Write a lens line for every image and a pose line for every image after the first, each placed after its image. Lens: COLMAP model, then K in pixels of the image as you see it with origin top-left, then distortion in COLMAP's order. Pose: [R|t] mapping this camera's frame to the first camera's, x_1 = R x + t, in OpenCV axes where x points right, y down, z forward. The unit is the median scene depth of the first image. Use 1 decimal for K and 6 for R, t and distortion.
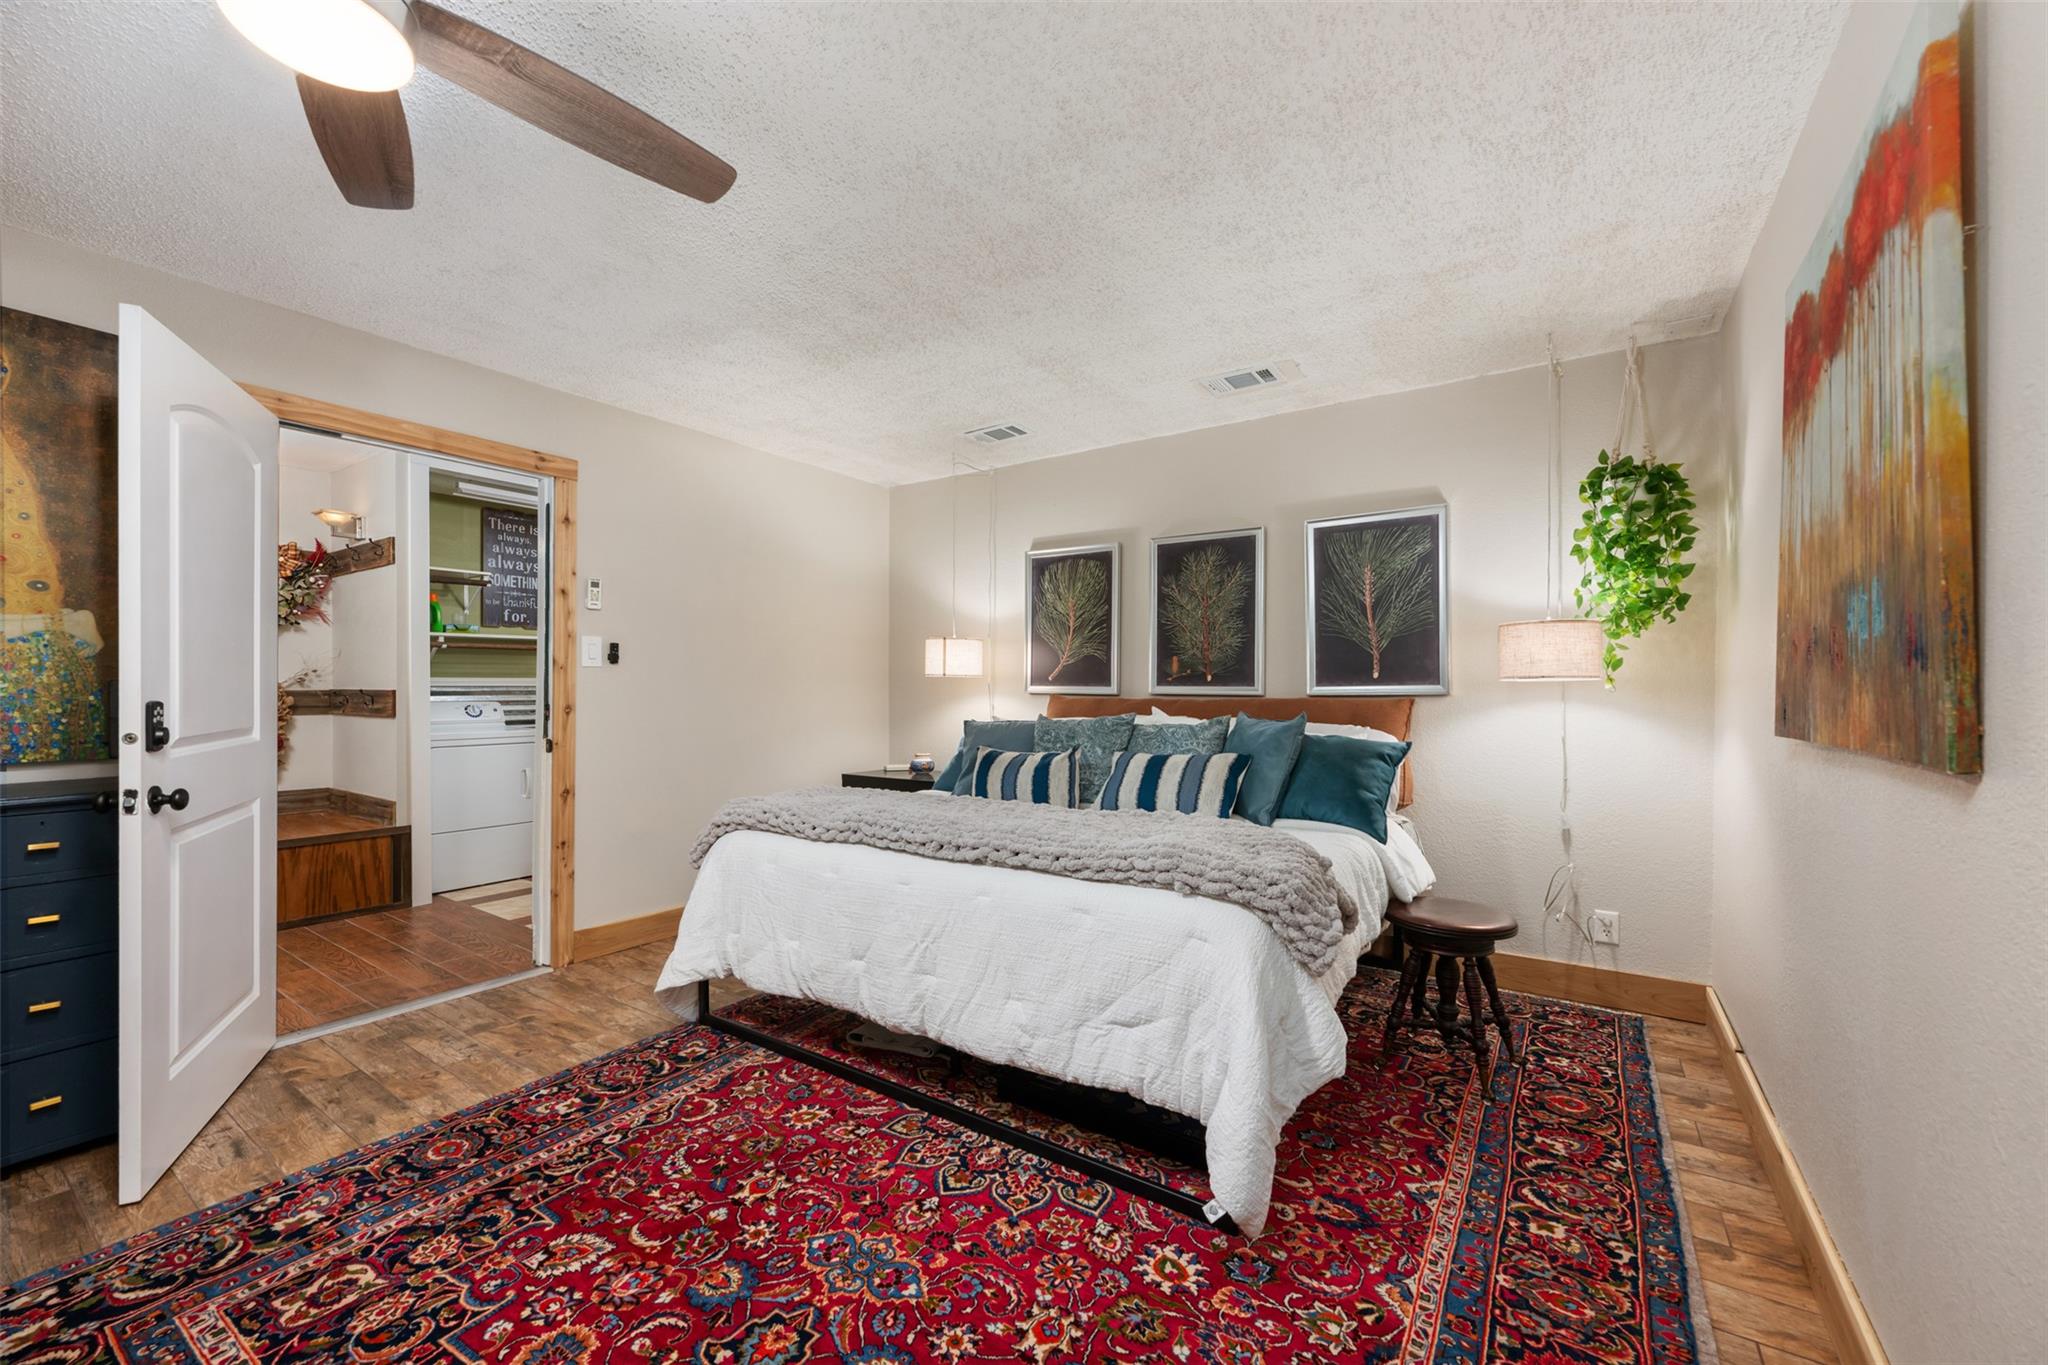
lens RADIAL K [[820.4, 0, 1026.2], [0, 820.4, 686.4], [0, 0, 1]] dist [0.000373, 0.000022]
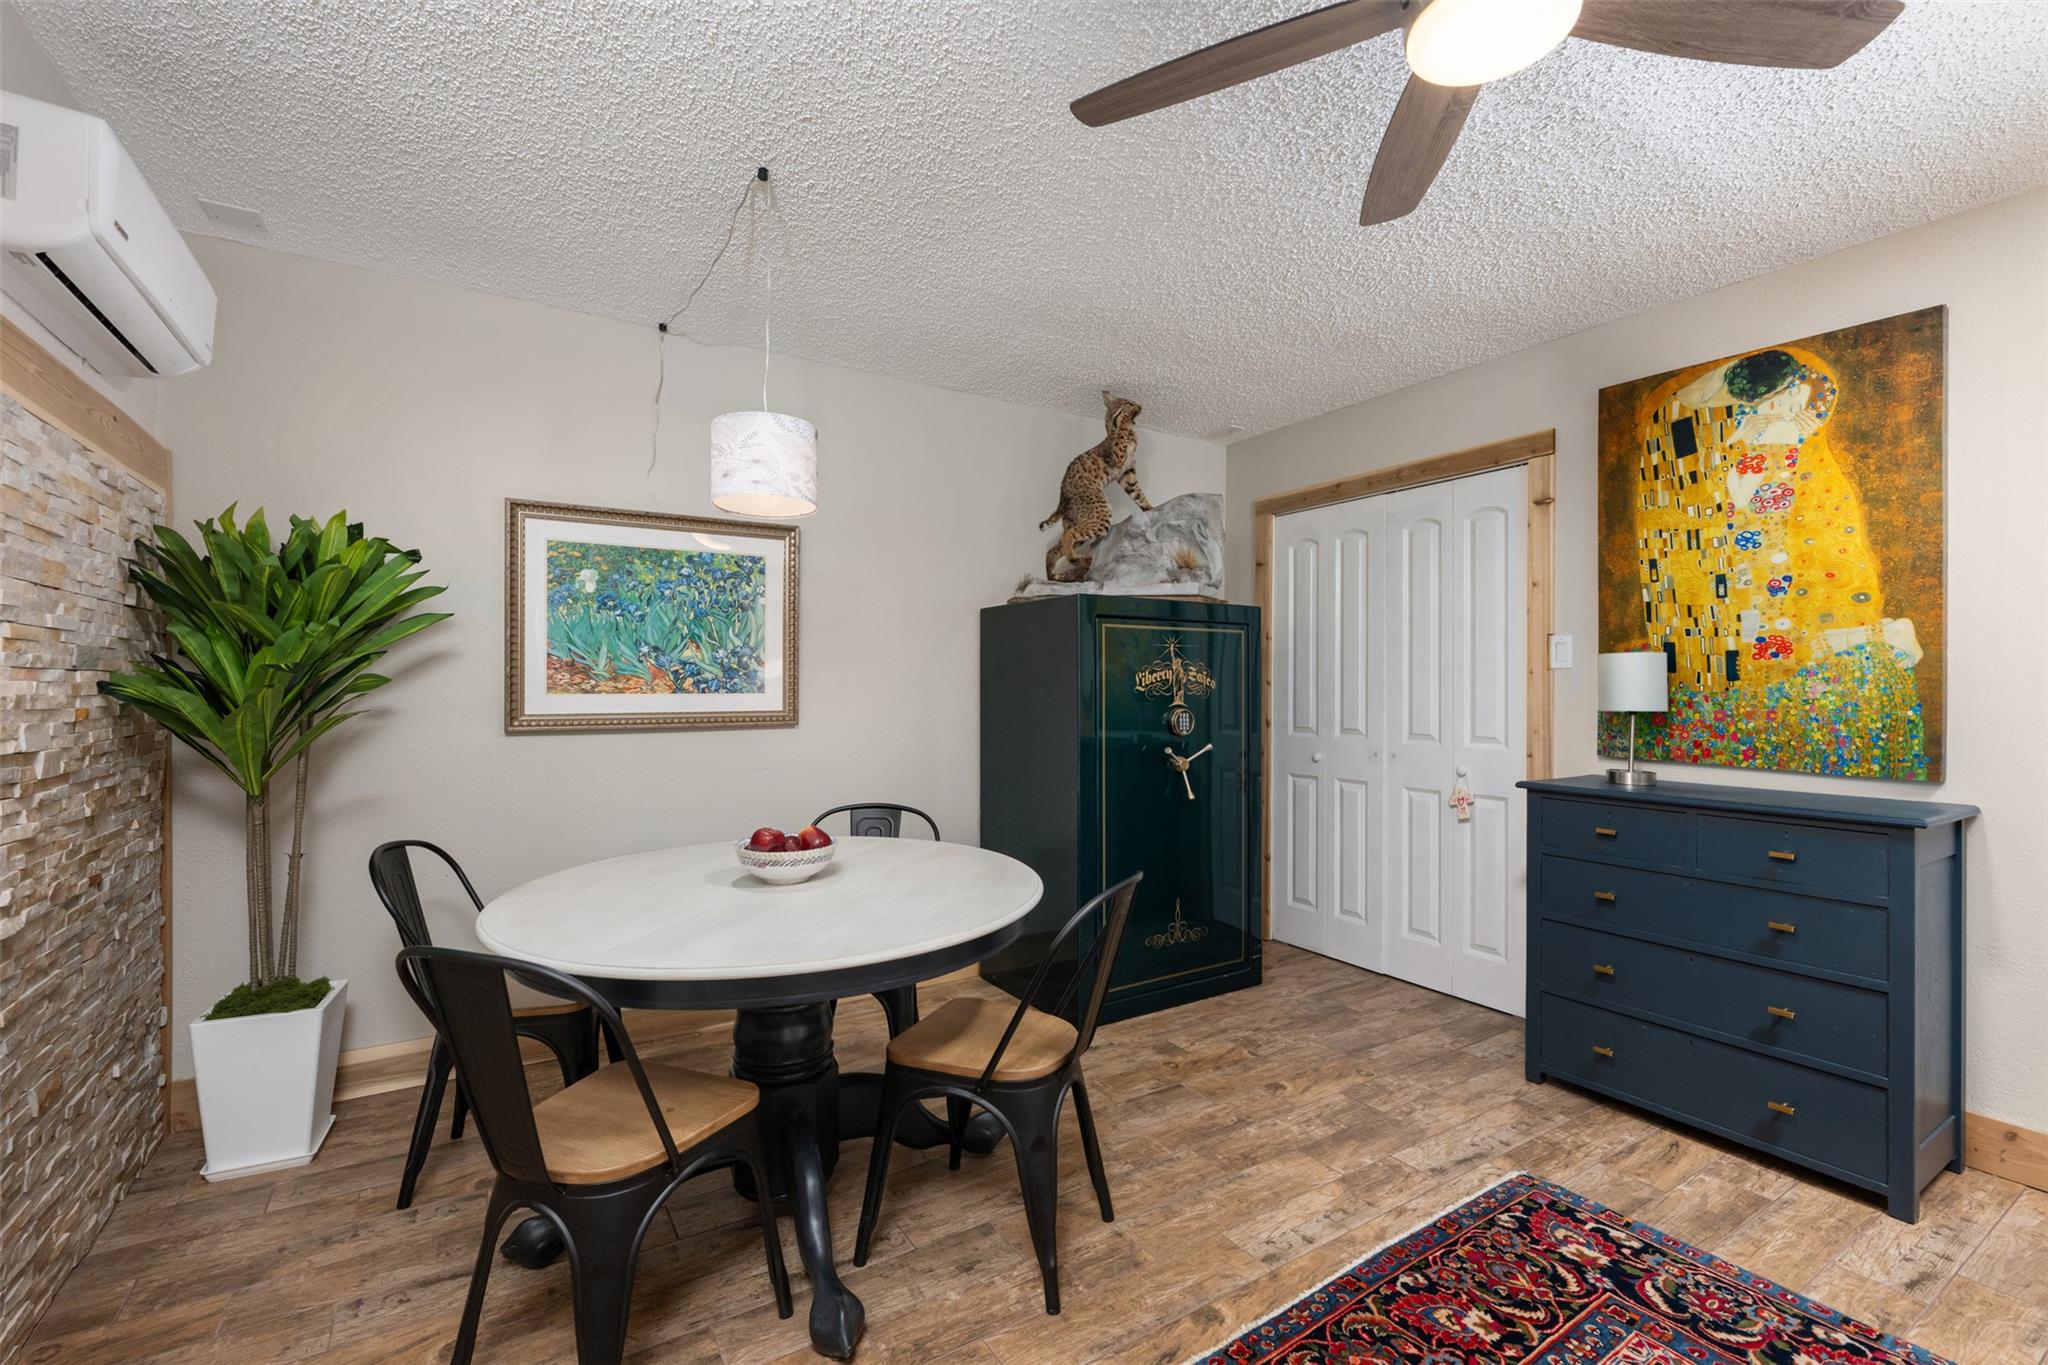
lens RADIAL K [[887.1, 0, 1024.0], [0, 887.1, 682.5], [0, 0, 1]] dist [0.004456, 0.000596]
pose [[-0.400800, -0.006152, -0.916145, 0.179771], [-0.007598, 0.999965, -0.003391, -0.009603], [0.916134, 0.005601, -0.400833, 0.509714]]
